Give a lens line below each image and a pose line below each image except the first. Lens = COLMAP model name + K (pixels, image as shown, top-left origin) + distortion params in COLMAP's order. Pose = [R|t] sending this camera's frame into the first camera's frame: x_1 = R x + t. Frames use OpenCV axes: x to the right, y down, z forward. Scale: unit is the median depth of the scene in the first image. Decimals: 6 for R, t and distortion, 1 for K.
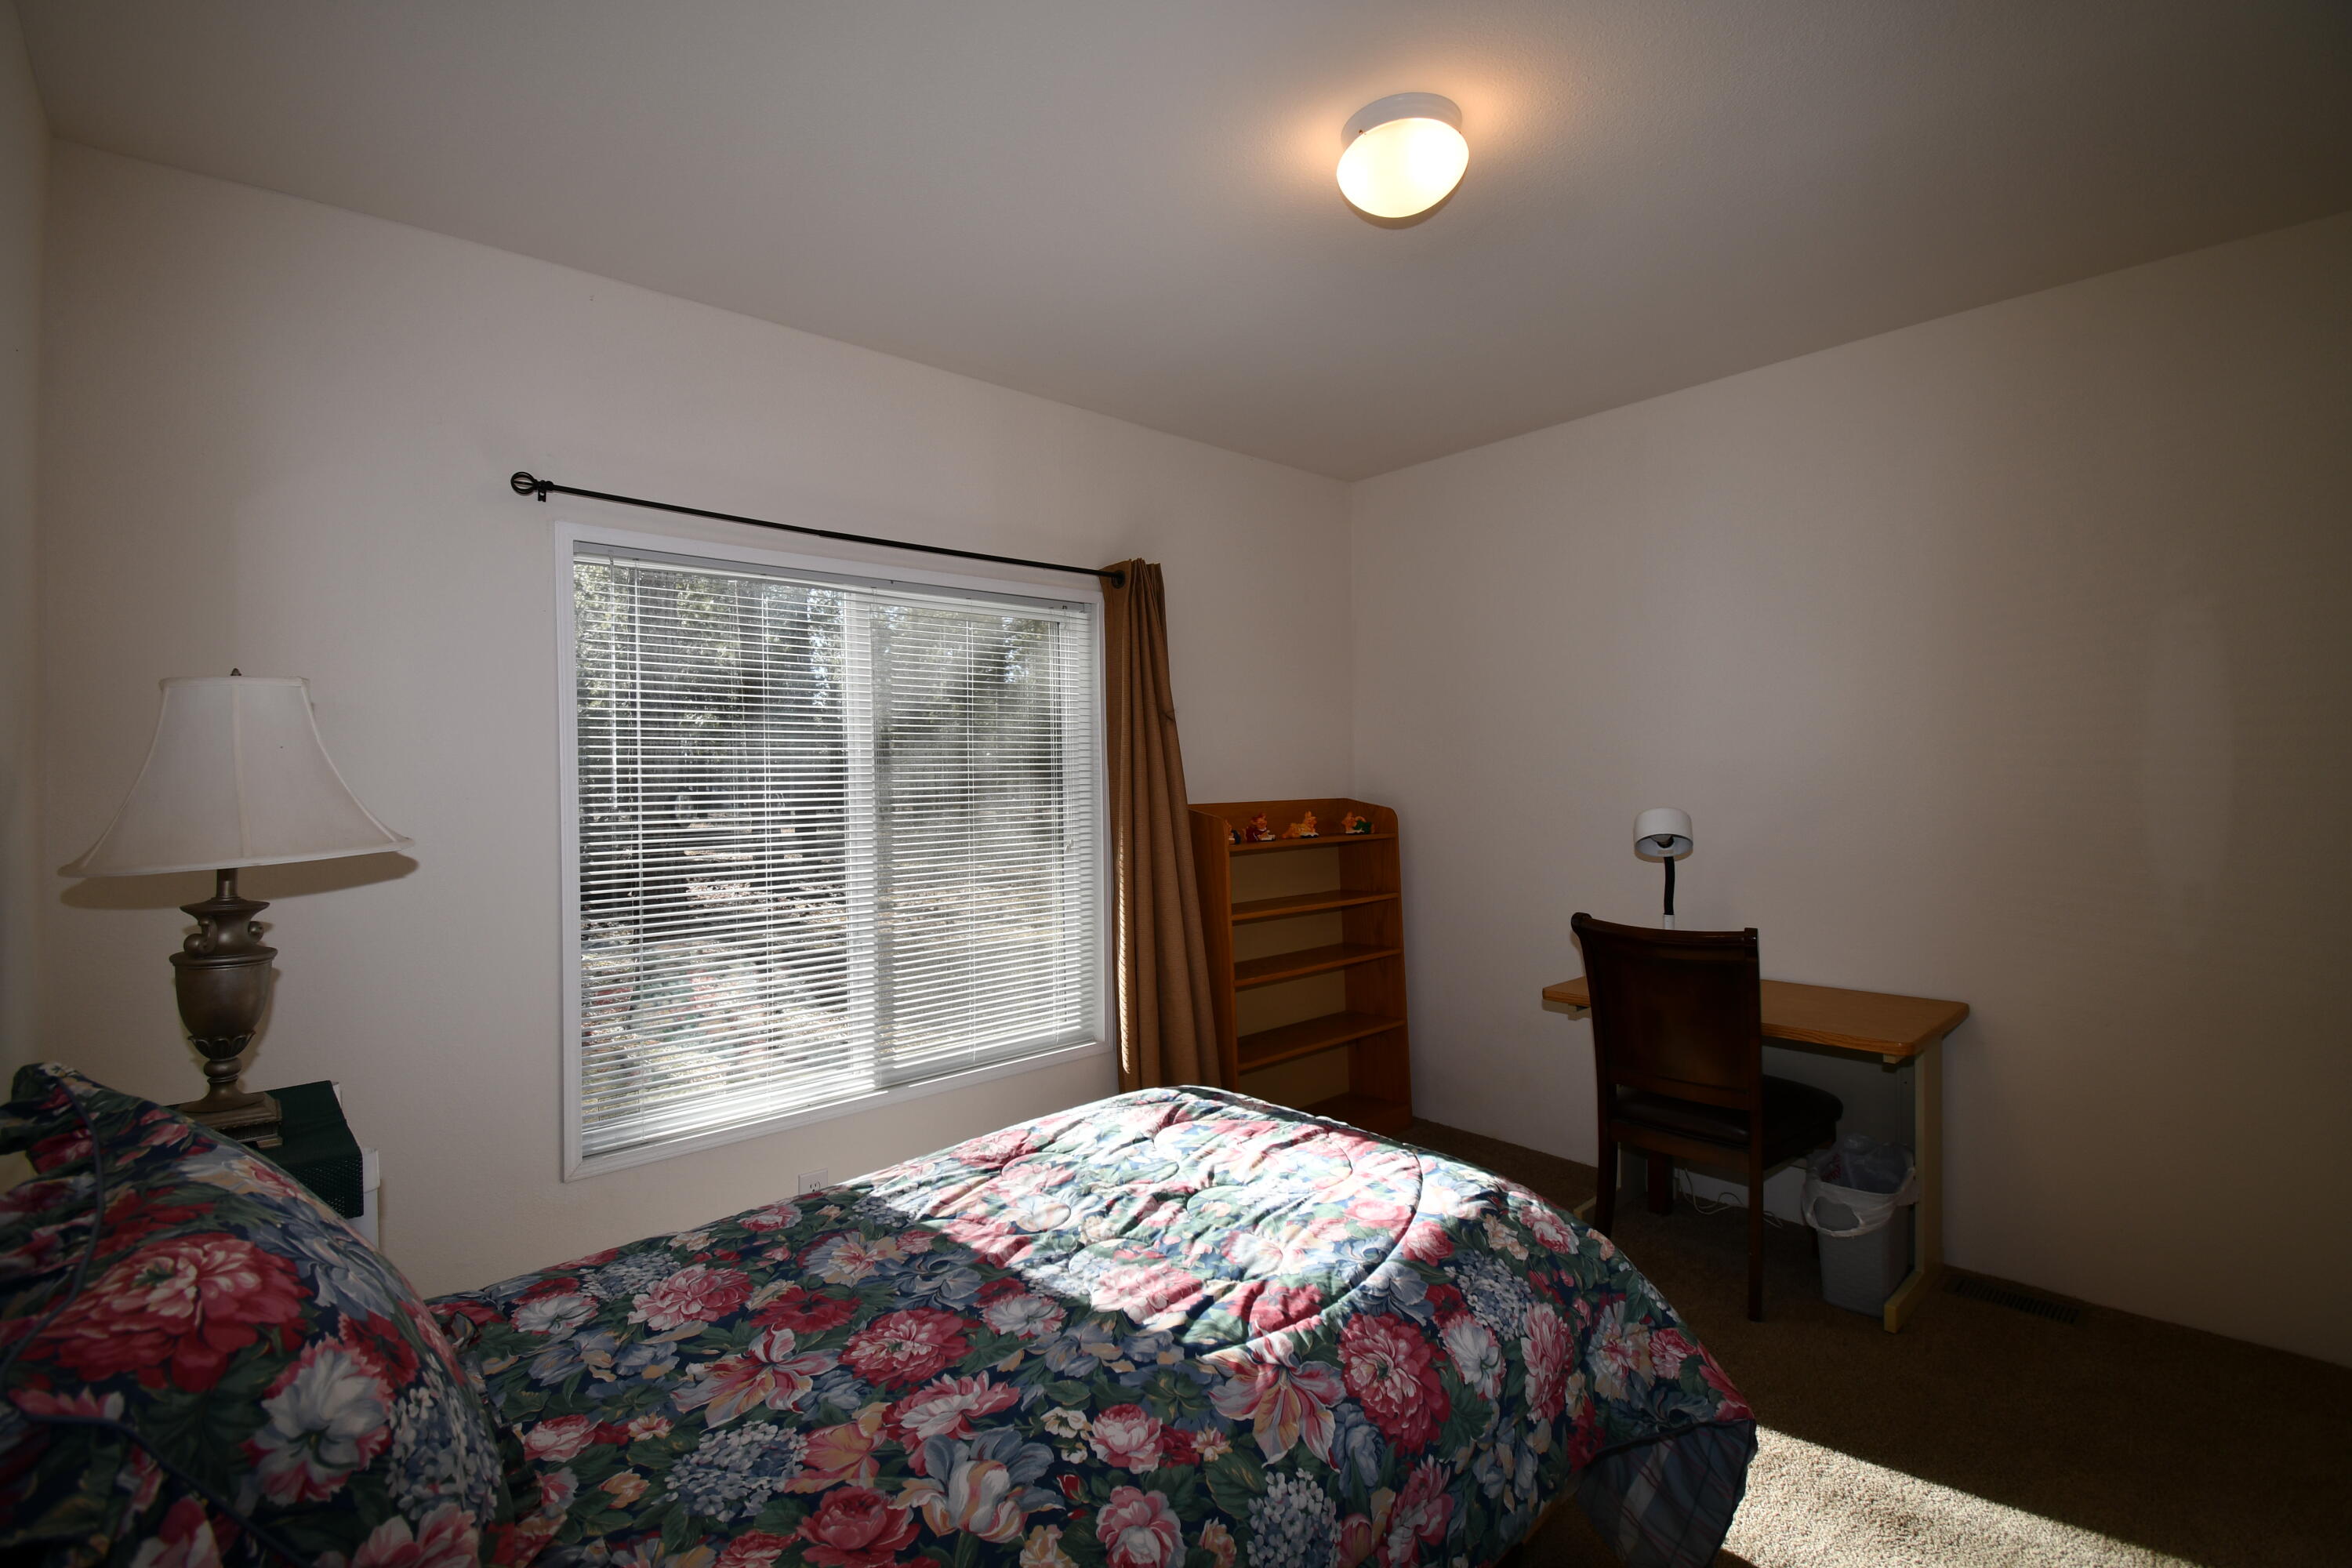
lens RADIAL K [[1047.1, 0, 1165.4], [0, 1047.1, 782.2], [0, 0, 1]] dist [0.021184, -0.023131]
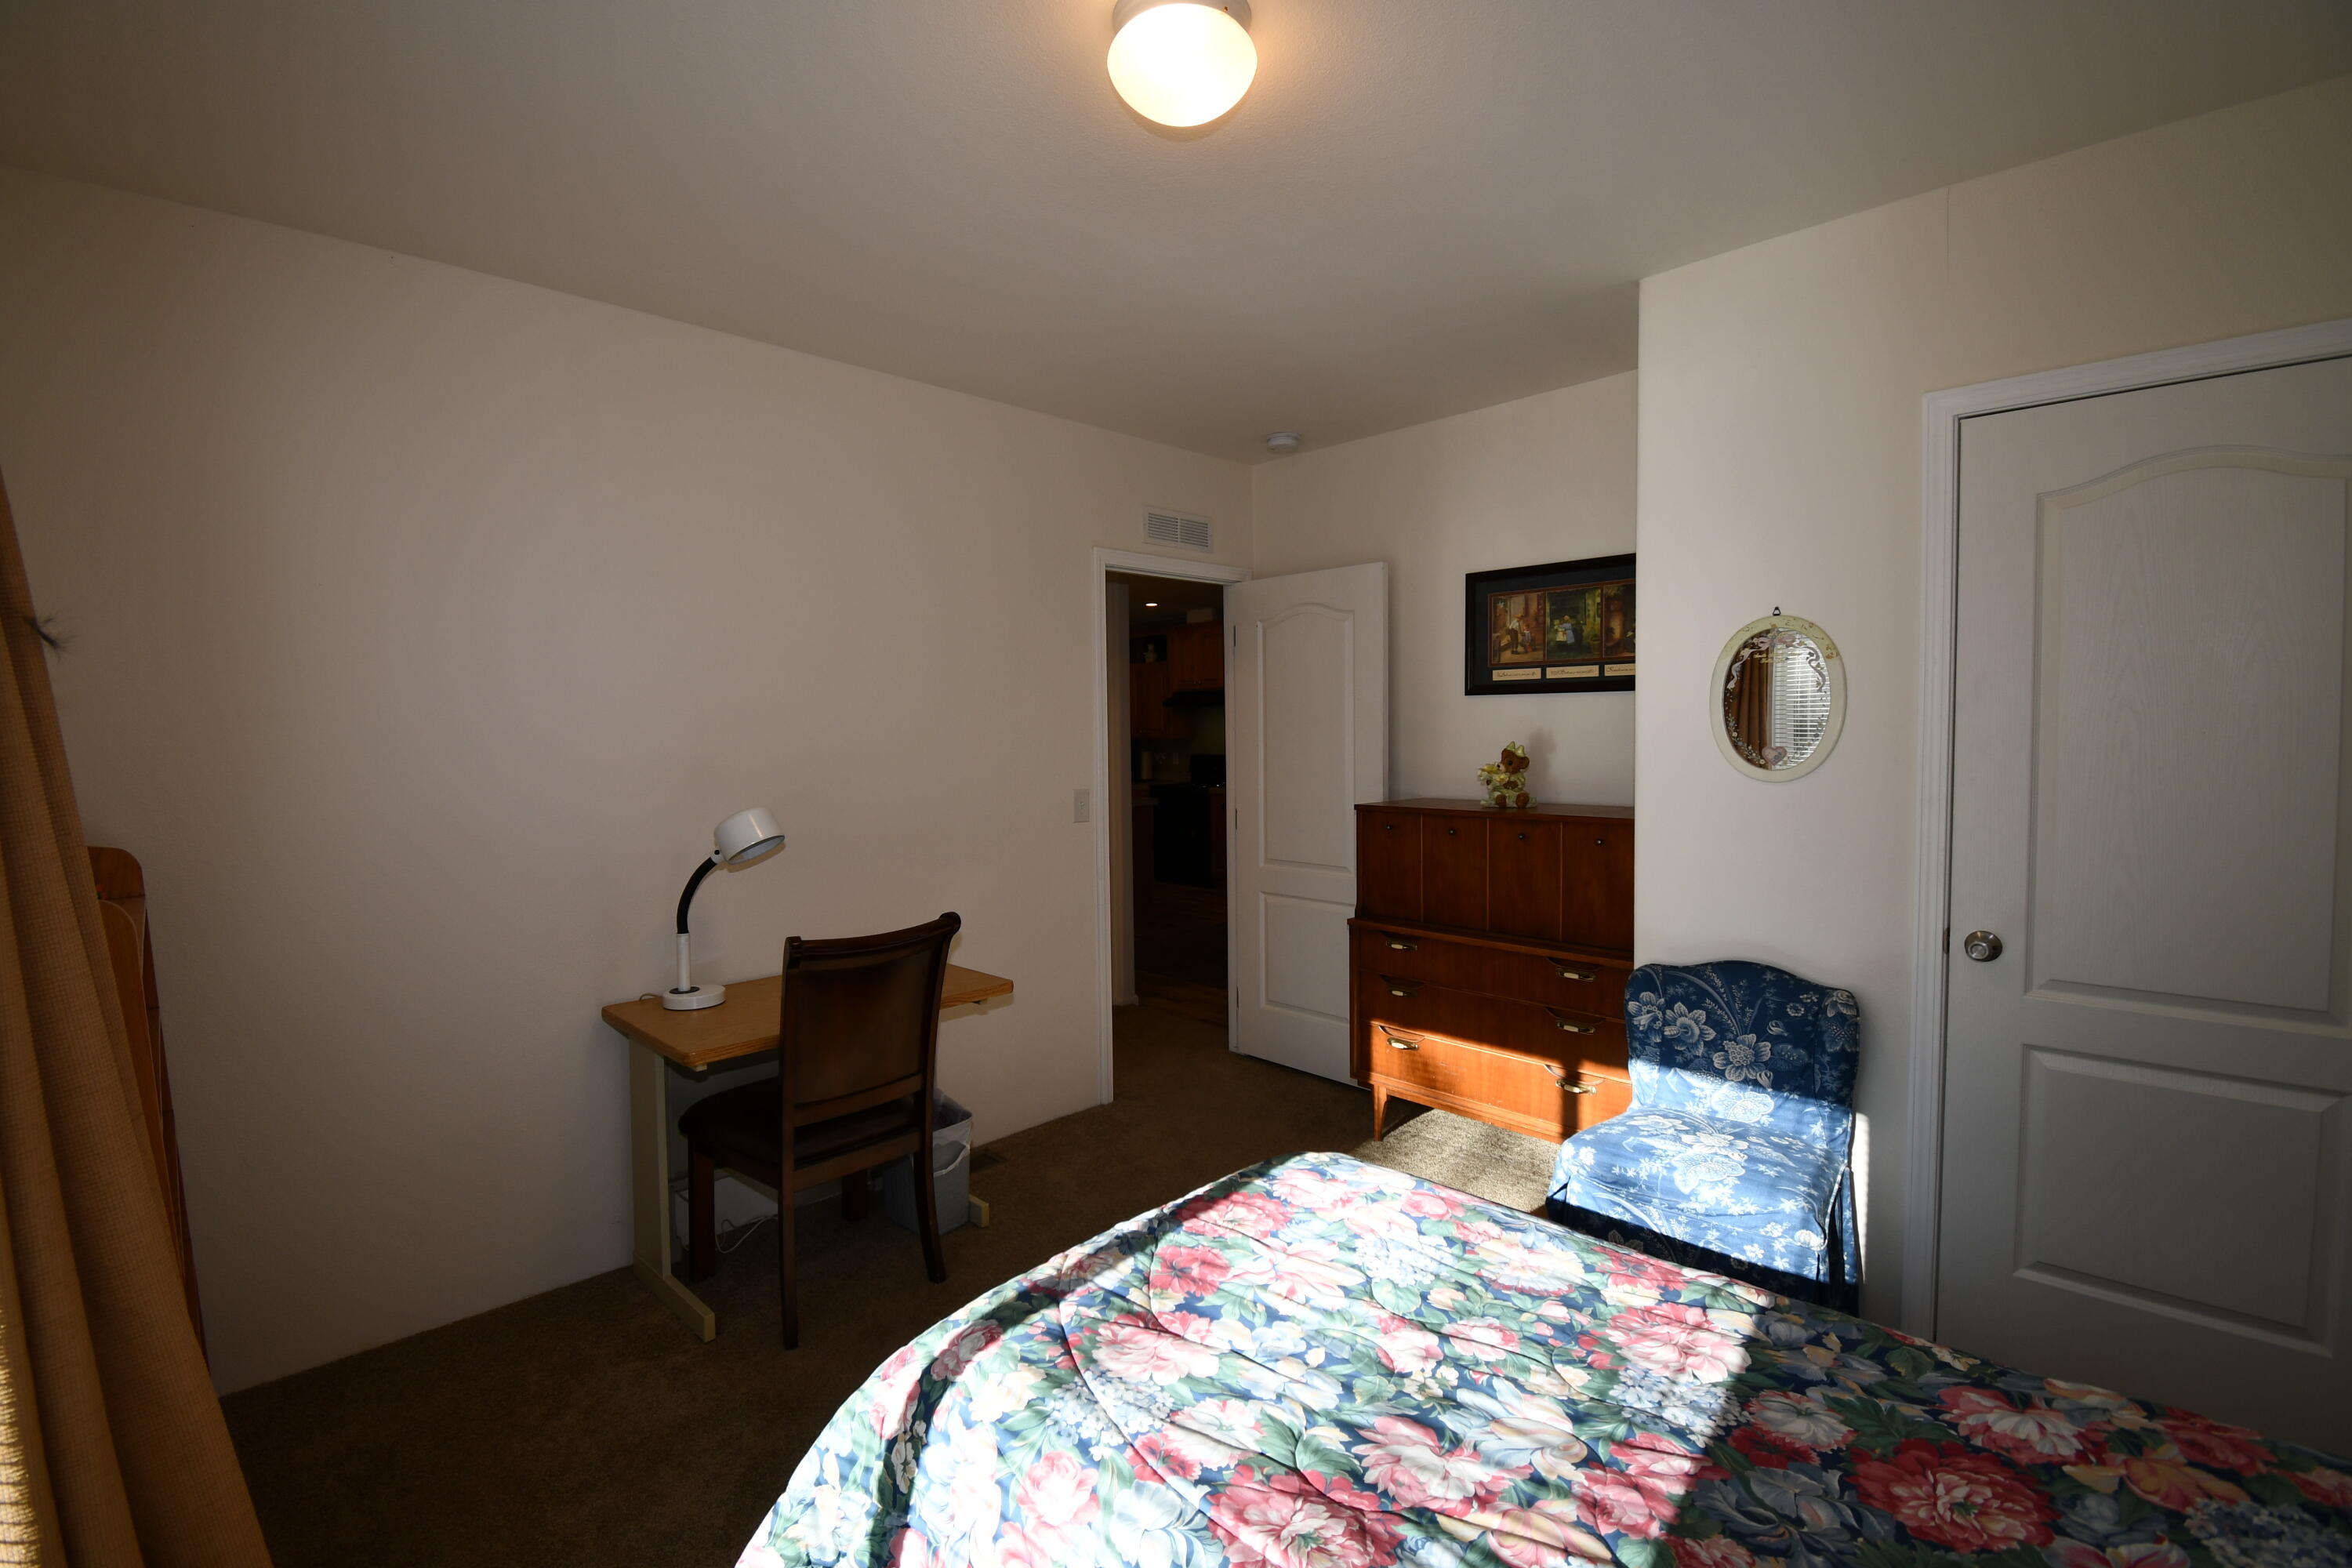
lens RADIAL K [[1047.1, 0, 1165.4], [0, 1047.1, 782.2], [0, 0, 1]] dist [0.021184, -0.023131]
pose [[-0.056911, -0.031165, 0.997893, -0.814253], [0.012972, 0.999405, 0.031952, -0.039754], [-0.998295, 0.014763, -0.056472, 1.345165]]
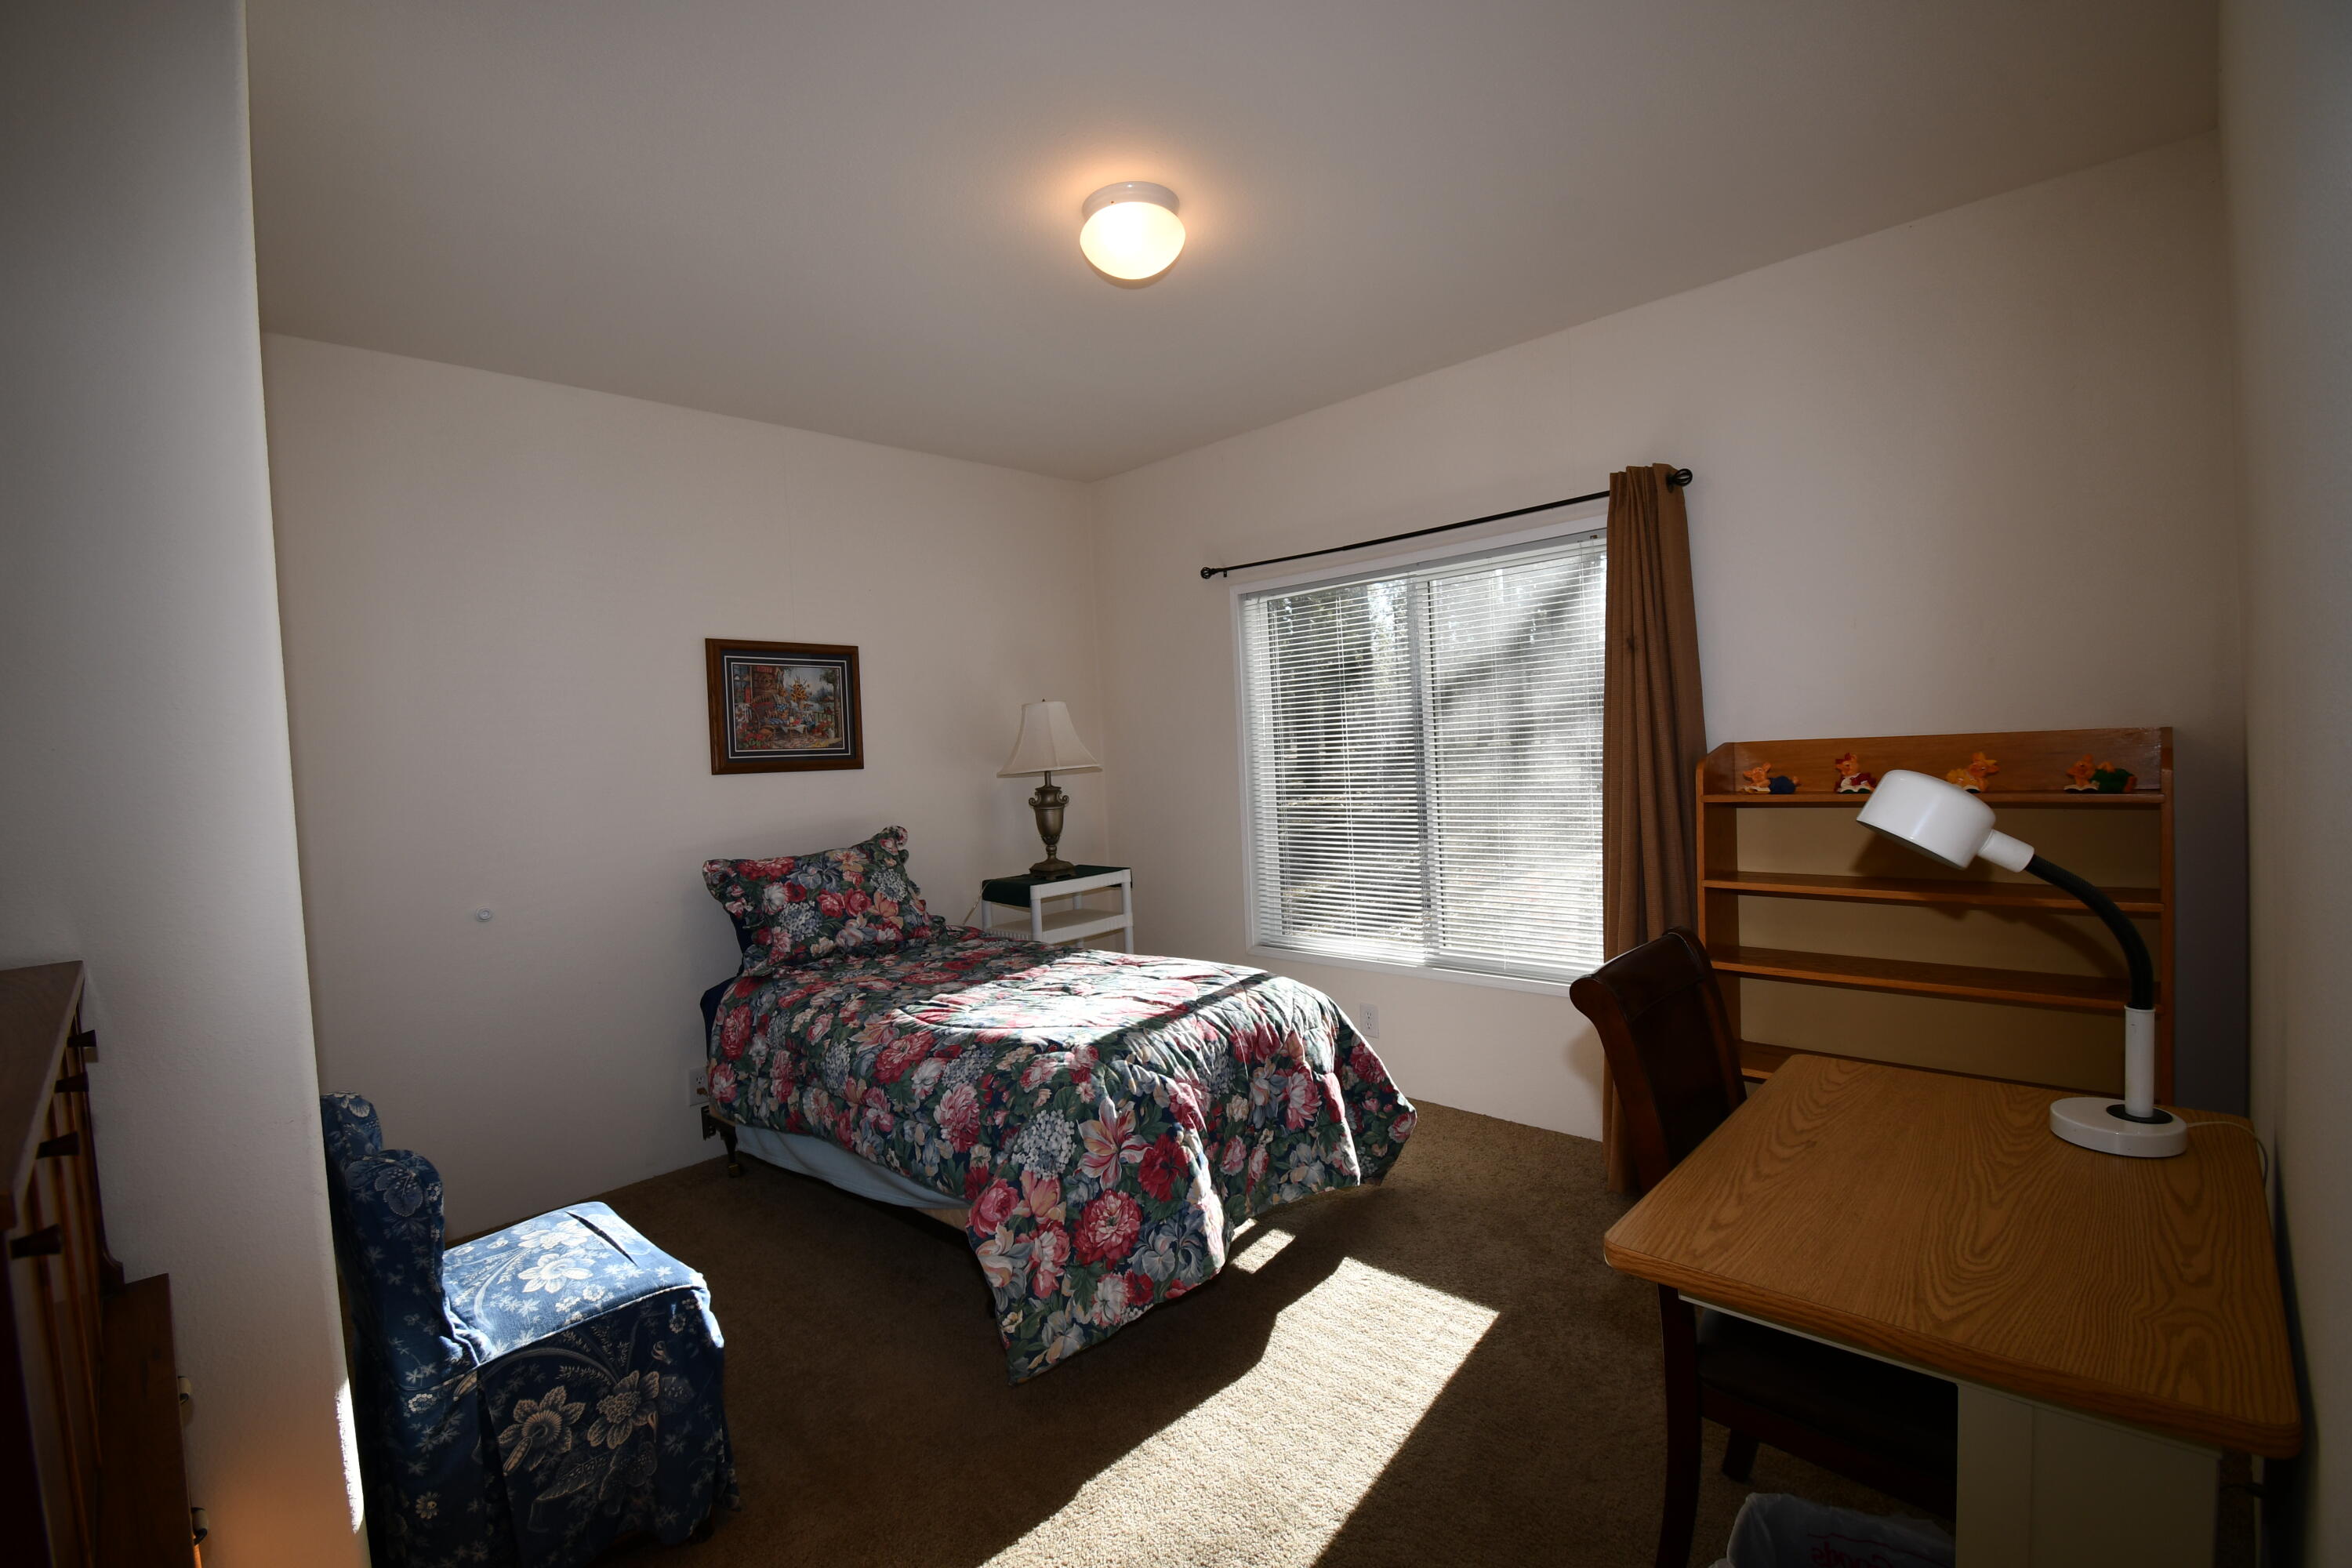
lens RADIAL K [[1047.1, 0, 1165.4], [0, 1047.1, 782.2], [0, 0, 1]] dist [0.021184, -0.023131]
pose [[0.080745, 0.052188, -0.995368, 1.830251], [0.040646, 0.997625, 0.055603, -0.032707], [0.995906, -0.044947, 0.078432, 1.131279]]
